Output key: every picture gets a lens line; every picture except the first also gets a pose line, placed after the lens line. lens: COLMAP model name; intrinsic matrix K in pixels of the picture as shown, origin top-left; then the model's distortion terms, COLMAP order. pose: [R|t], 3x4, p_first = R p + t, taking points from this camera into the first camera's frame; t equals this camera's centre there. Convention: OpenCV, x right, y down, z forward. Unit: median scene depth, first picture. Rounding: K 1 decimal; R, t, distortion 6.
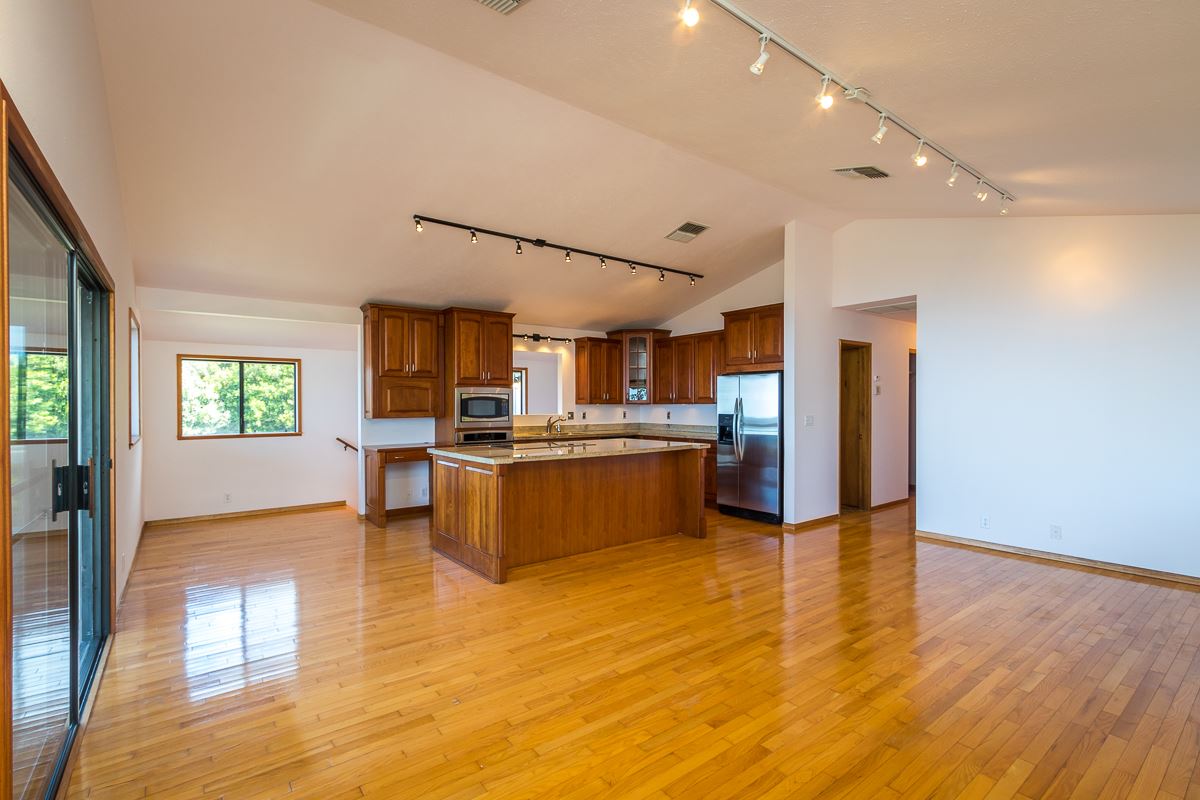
lens RADIAL K [[541.1, 0, 592.8], [0, 541.1, 409.3], [0, 0, 1]] dist [-0.002142, 0.001302]
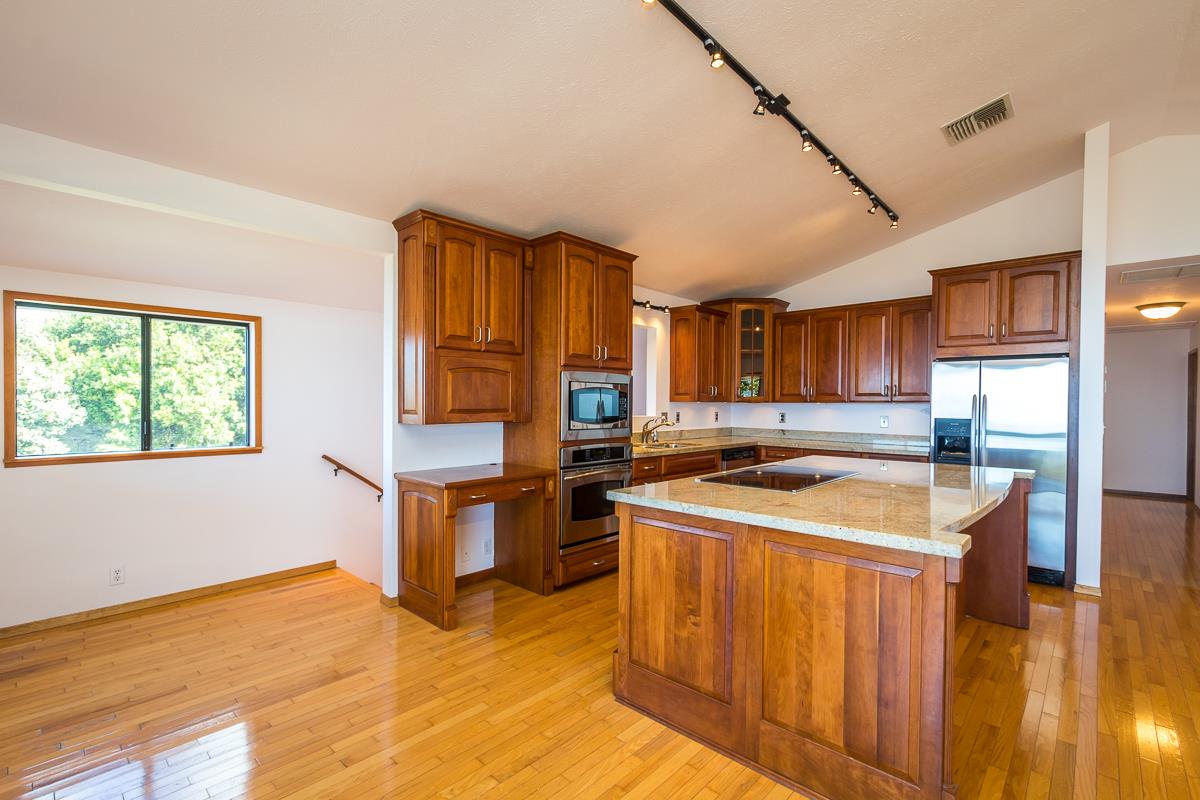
lens RADIAL K [[541.1, 0, 590.9], [0, 541.1, 407.9], [0, 0, 1]] dist [-0.002142, 0.001302]
pose [[0.986530, 0.006921, 0.163435, -0.302614], [-0.007086, 0.999975, 0.000429, -0.000940], [-0.163428, -0.001581, 0.986554, 0.401119]]
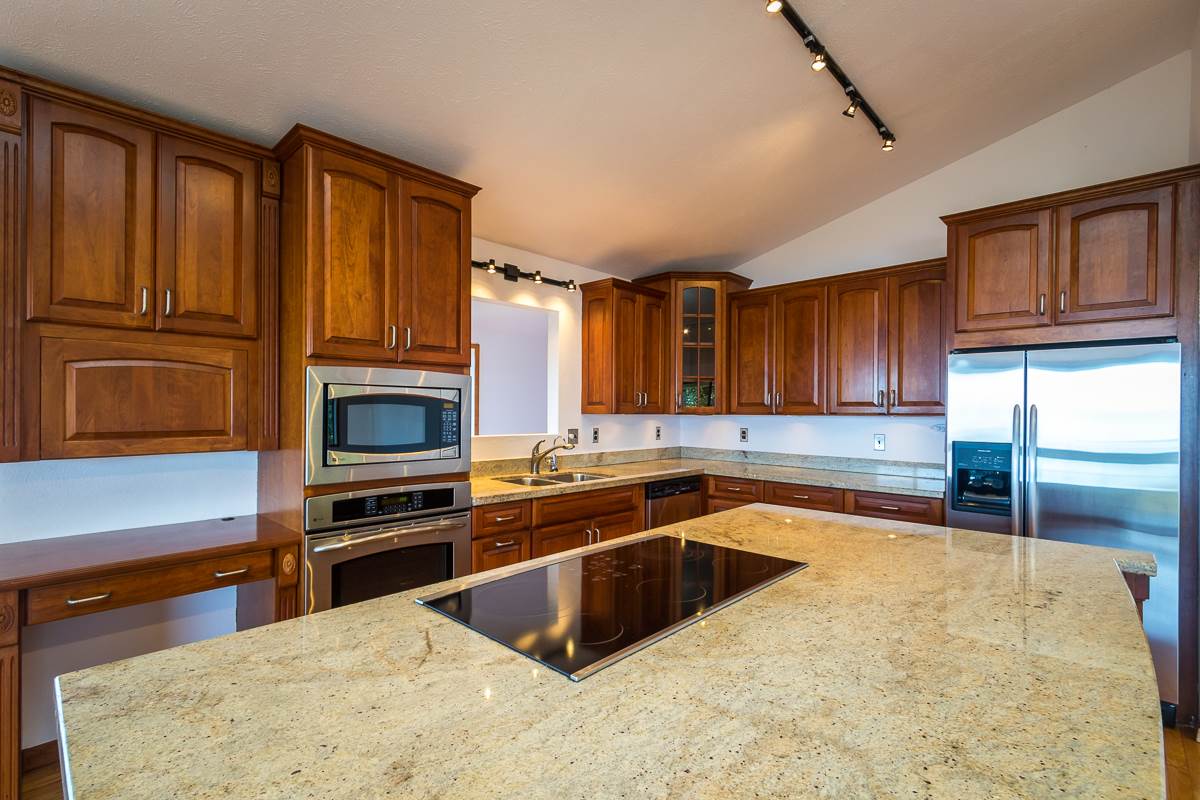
lens RADIAL K [[541.1, 0, 589.7], [0, 541.1, 408.9], [0, 0, 1]] dist [-0.002142, 0.001302]
pose [[0.989033, 0.008014, 0.147476, -0.122362], [-0.006316, 0.999908, -0.011978, -0.009616], [-0.147559, 0.010915, 0.988993, 0.609175]]
